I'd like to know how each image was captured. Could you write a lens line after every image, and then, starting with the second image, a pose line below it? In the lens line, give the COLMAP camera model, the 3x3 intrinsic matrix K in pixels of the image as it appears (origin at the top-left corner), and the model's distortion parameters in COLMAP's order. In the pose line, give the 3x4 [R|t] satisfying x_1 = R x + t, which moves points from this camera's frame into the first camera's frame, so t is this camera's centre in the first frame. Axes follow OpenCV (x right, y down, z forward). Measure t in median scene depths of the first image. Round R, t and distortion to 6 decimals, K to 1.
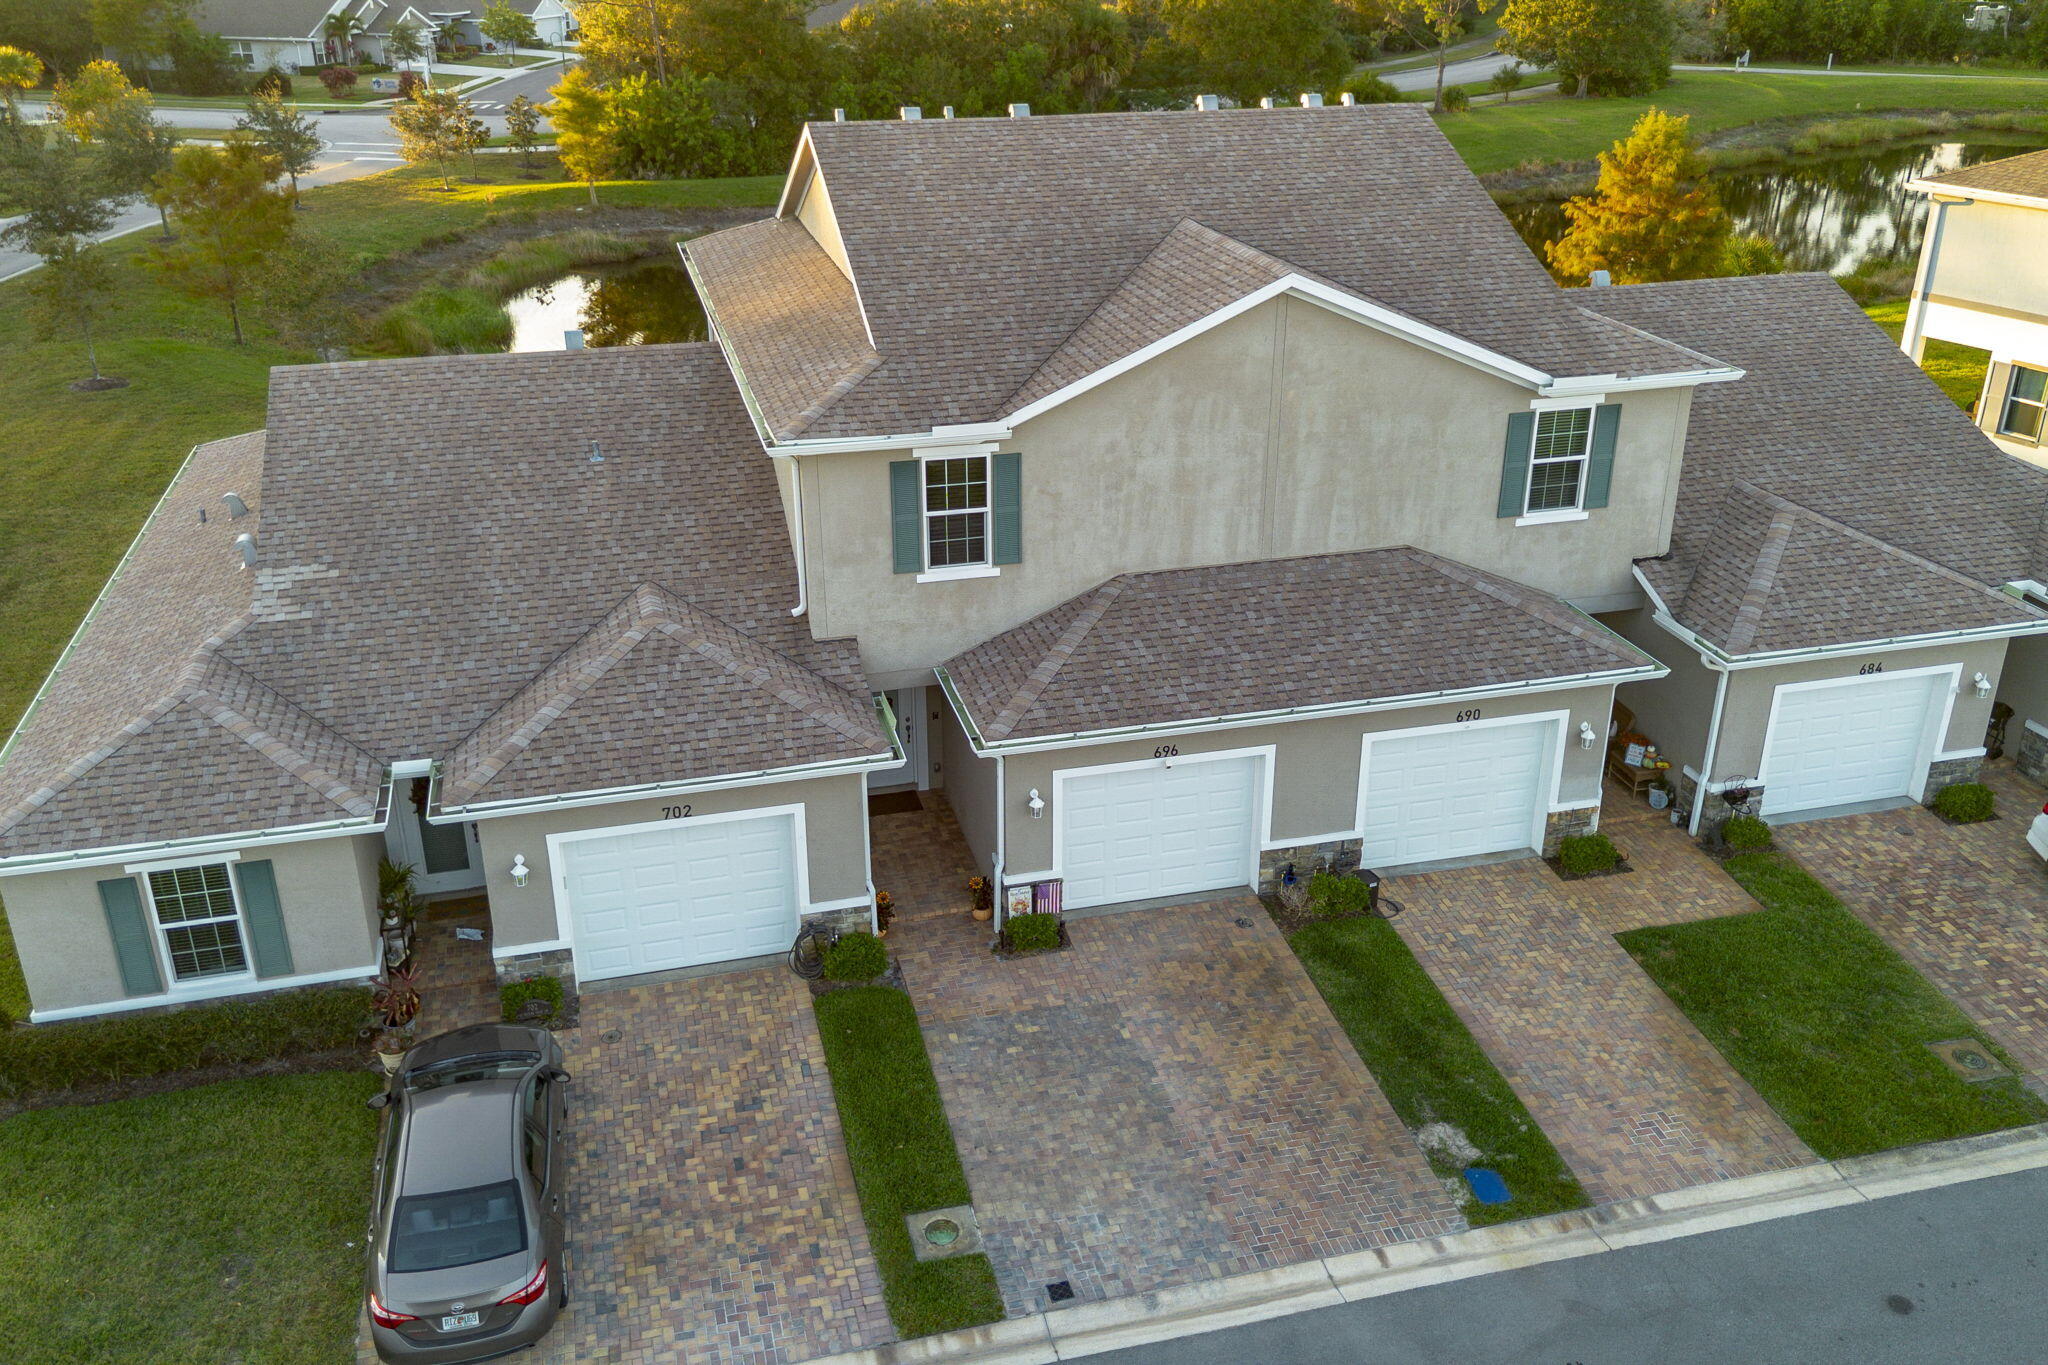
lens RADIAL K [[1718.6, 0, 1030.2], [0, 1718.6, 680.0], [0, 0, 1]] dist [0.058055, -0.058510]
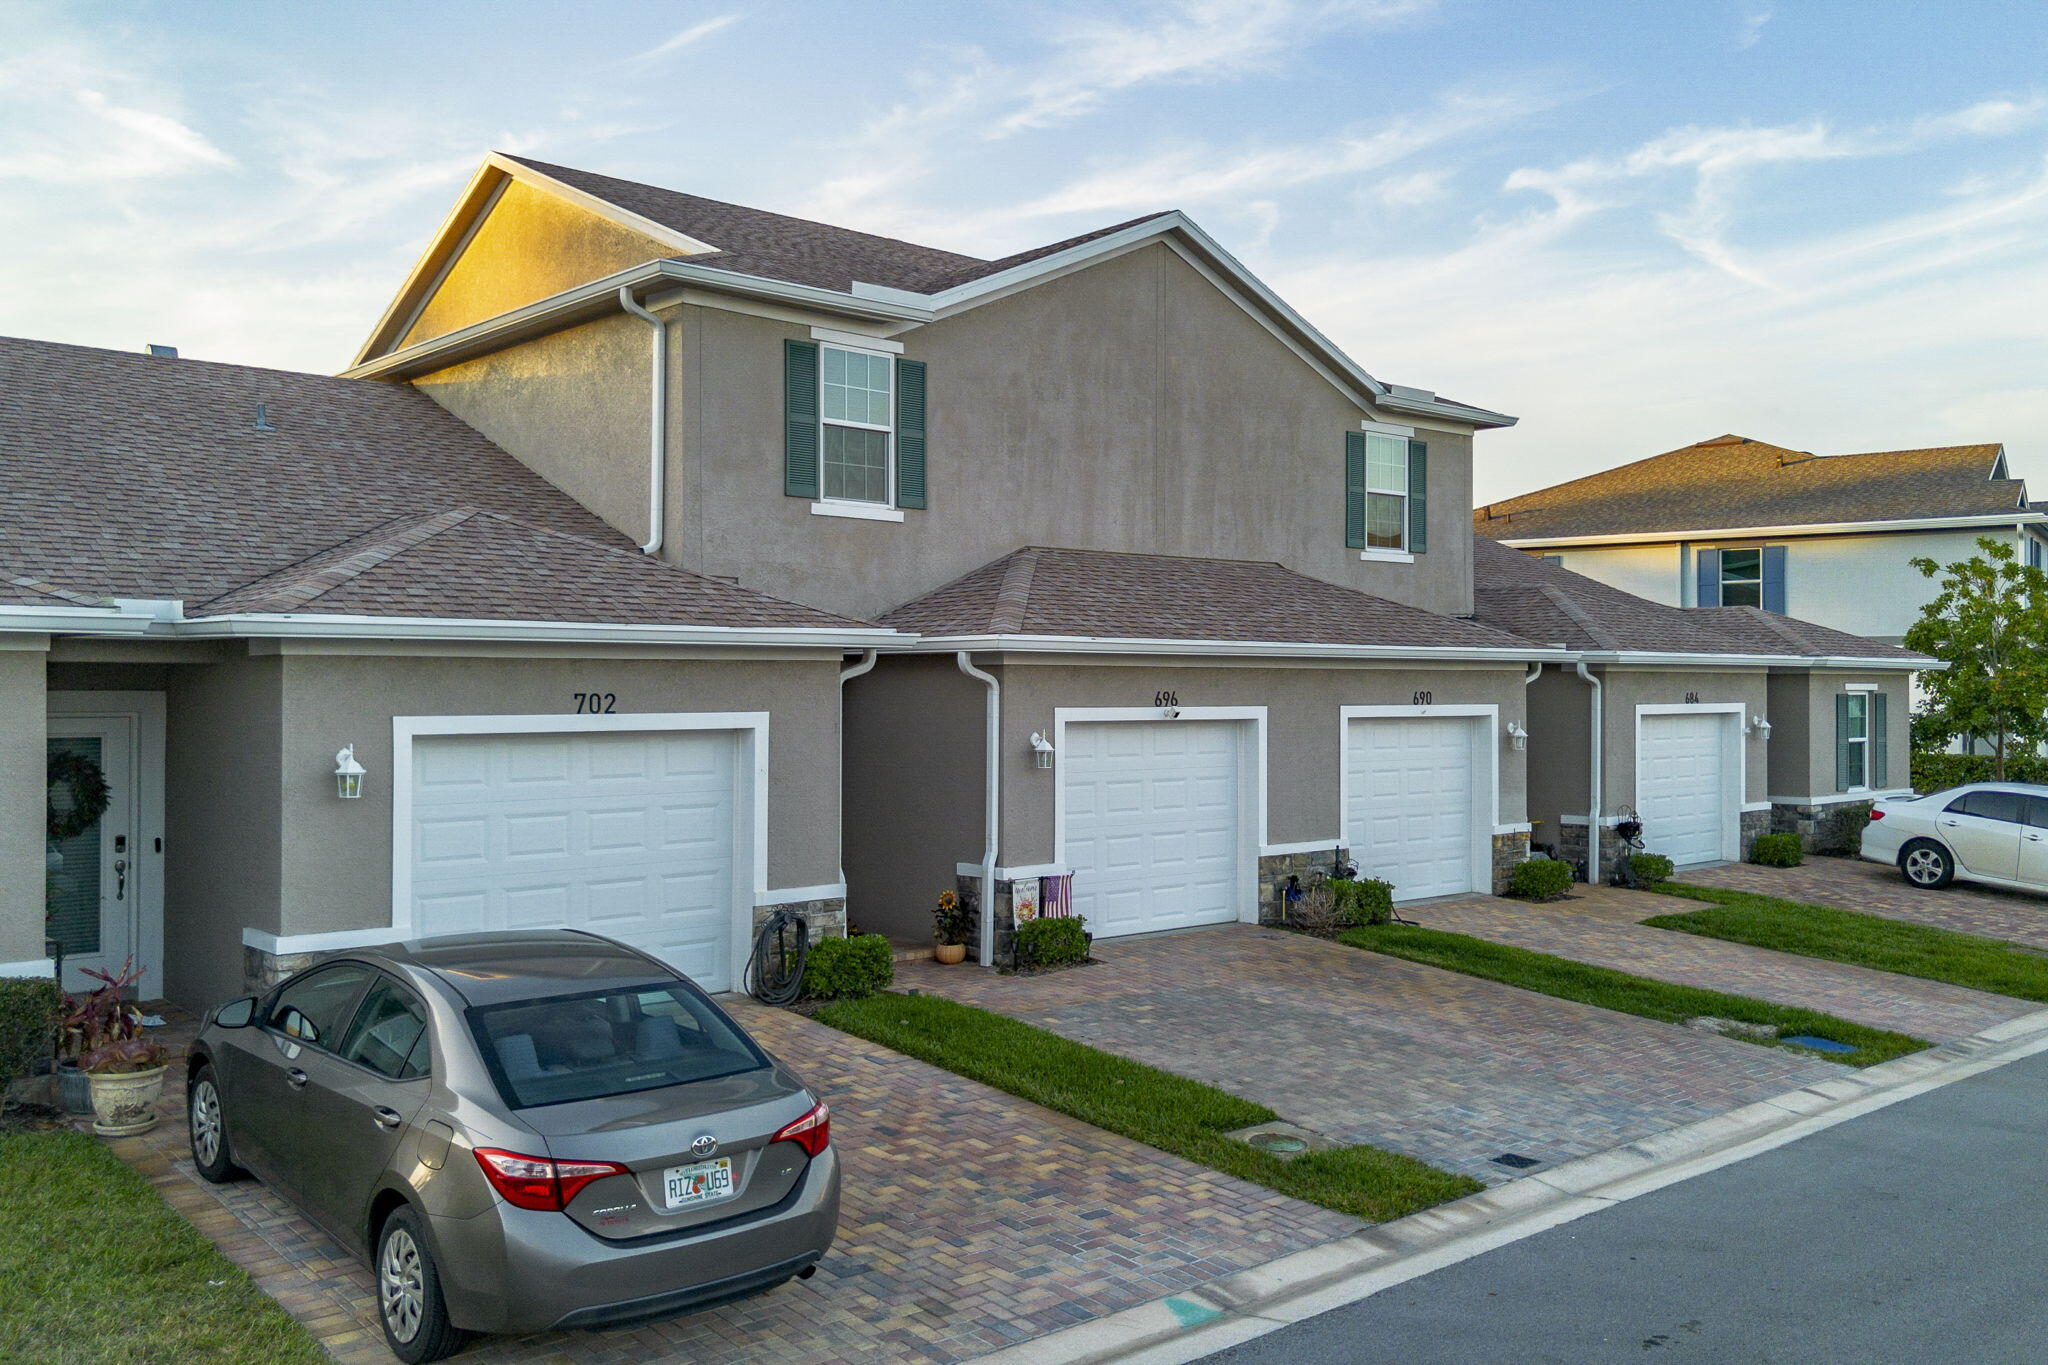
lens RADIAL K [[1718.6, 0, 1030.2], [0, 1718.6, 680.0], [0, 0, 1]] dist [0.058055, -0.058510]
pose [[0.891650, 0.005720, 0.452690, -0.336586], [0.182062, 0.910973, -0.370111, 0.319286], [-0.414505, 0.412427, 0.811227, 0.407065]]
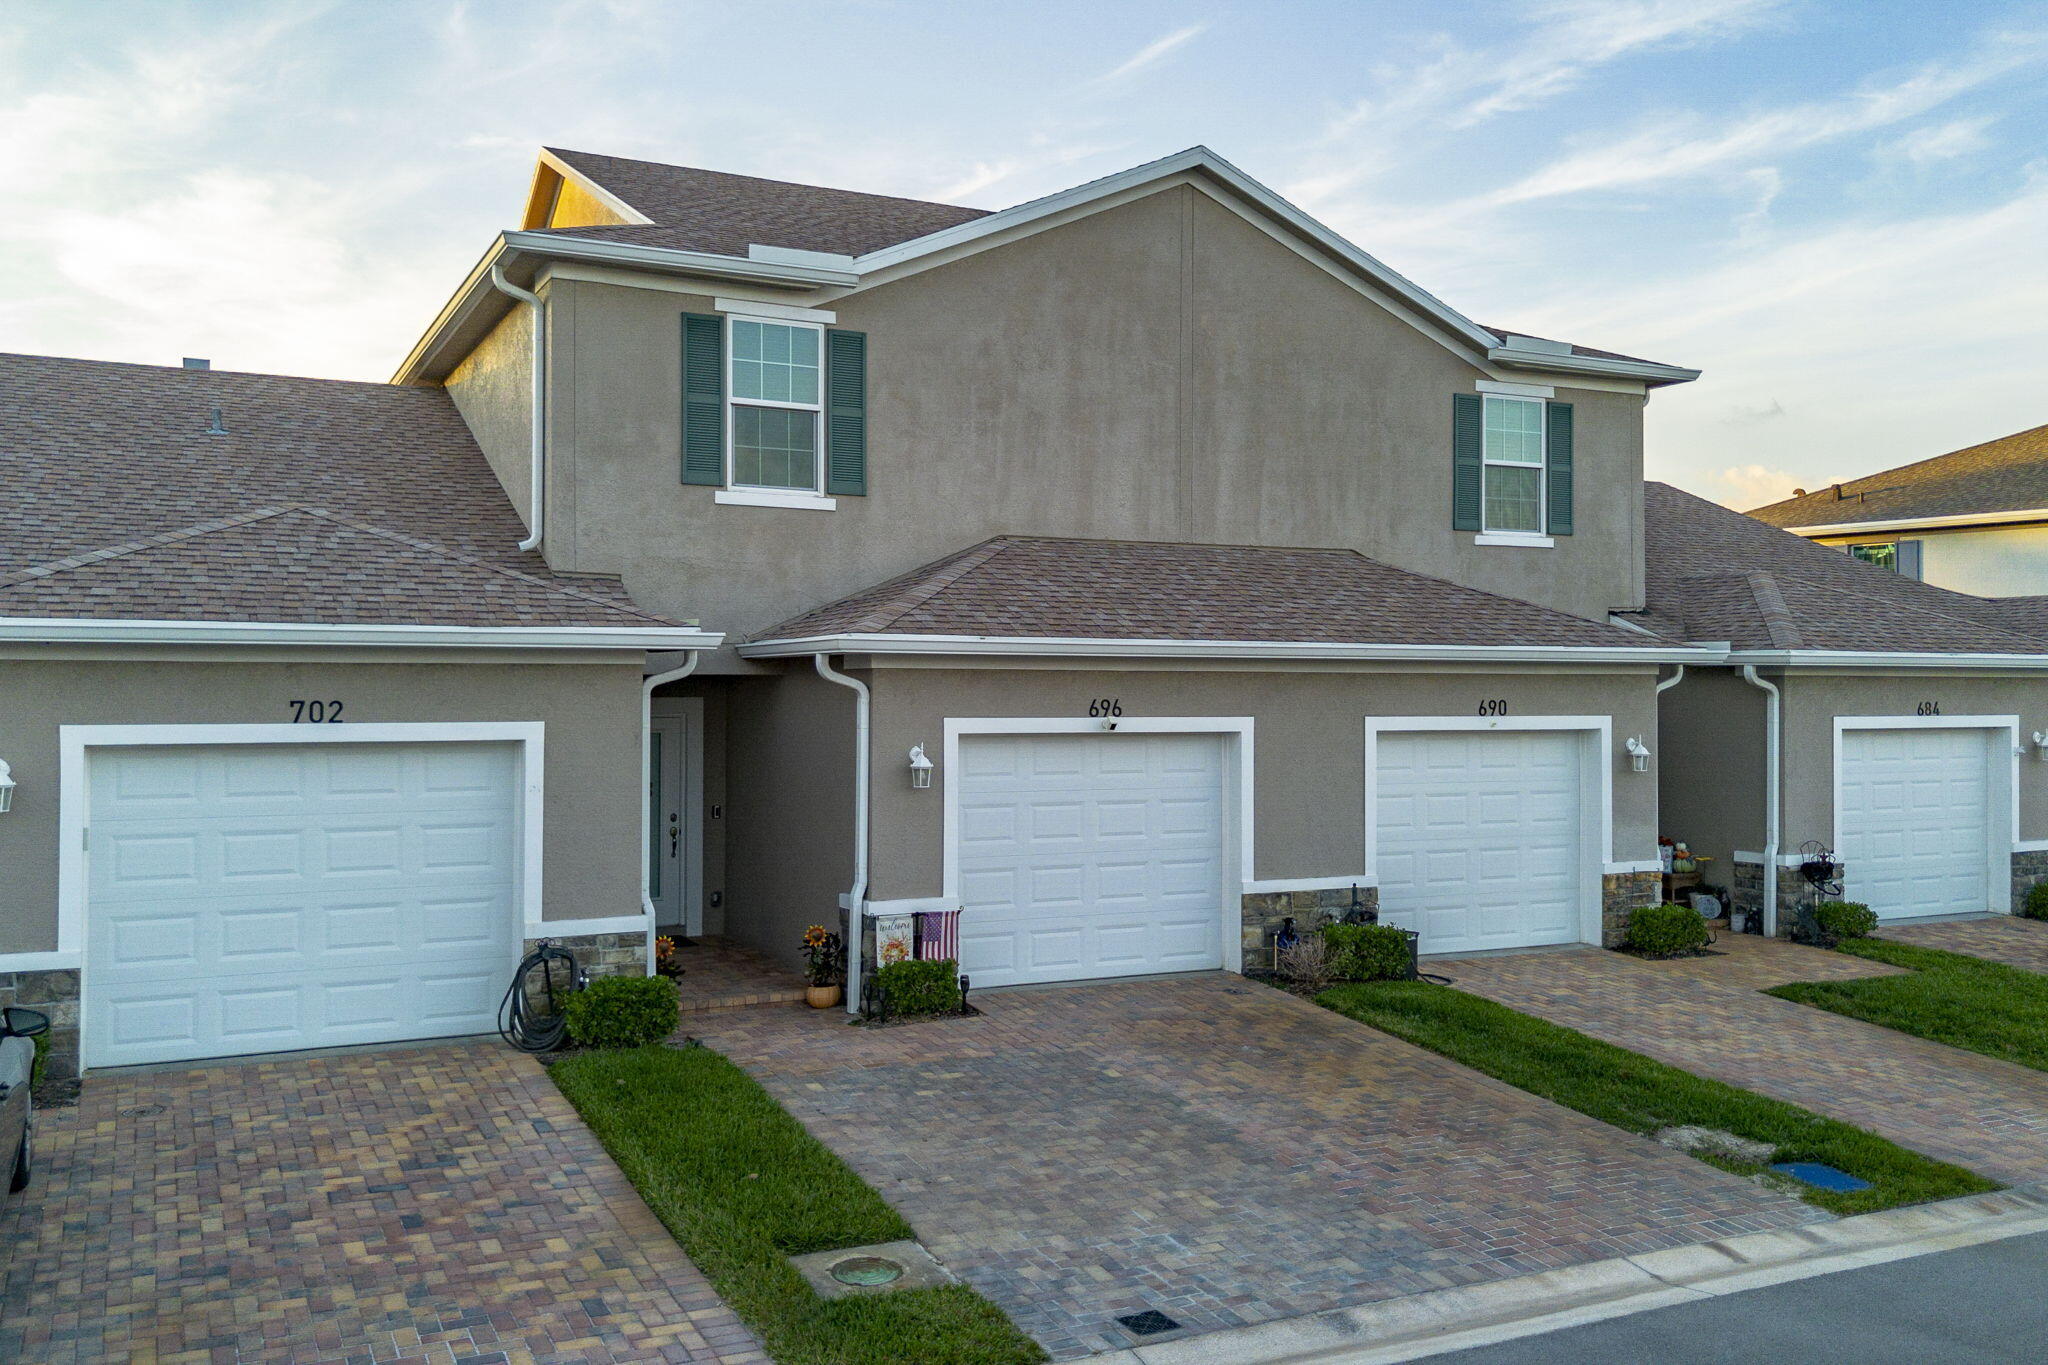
lens RADIAL K [[1726.2, 0, 1031.7], [0, 1726.2, 678.7], [0, 0, 1]] dist [0.049073, -0.041602]
pose [[0.978279, 0.006426, 0.207194, -0.089658], [0.080627, 0.909020, -0.408879, 0.311394], [-0.190971, 0.416703, 0.888757, 0.421774]]
